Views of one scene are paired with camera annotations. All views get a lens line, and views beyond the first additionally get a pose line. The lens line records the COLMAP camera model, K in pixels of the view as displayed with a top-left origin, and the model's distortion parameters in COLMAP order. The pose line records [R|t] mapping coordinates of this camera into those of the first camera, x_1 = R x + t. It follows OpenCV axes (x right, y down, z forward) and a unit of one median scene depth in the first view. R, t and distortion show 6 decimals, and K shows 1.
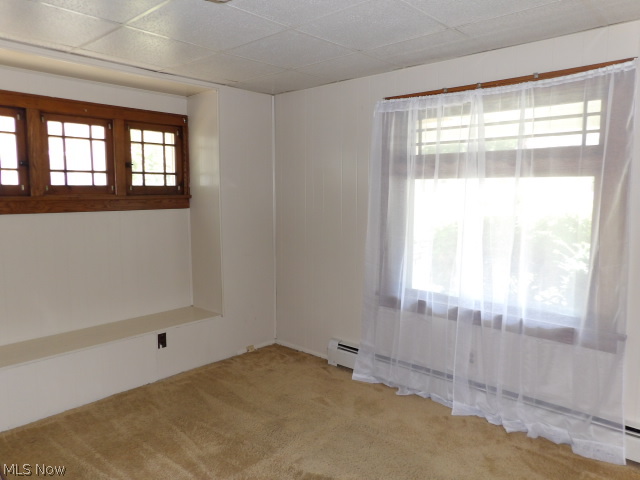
lens RADIAL K [[471.7, 0, 320.5], [0, 471.7, 236.4], [0, 0, 1]] dist [-0.007805, 0.076039]
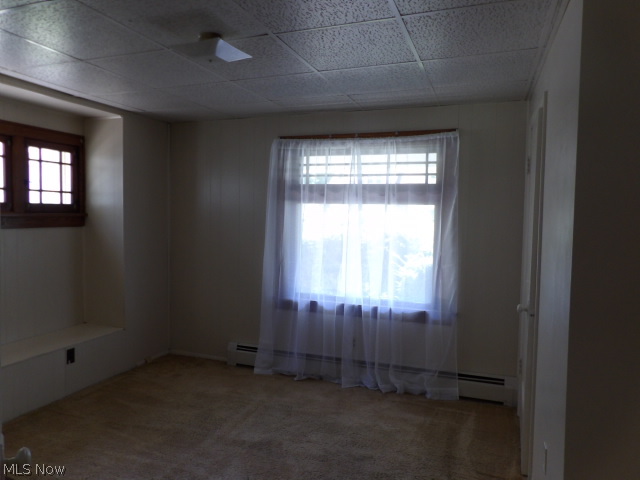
lens RADIAL K [[471.7, 0, 320.5], [0, 471.7, 236.4], [0, 0, 1]] dist [-0.007805, 0.076039]
pose [[0.932720, -0.003260, 0.360587, -0.232444], [0.018907, 0.999026, -0.039874, 0.016945], [-0.360106, 0.044009, 0.931873, -0.182735]]
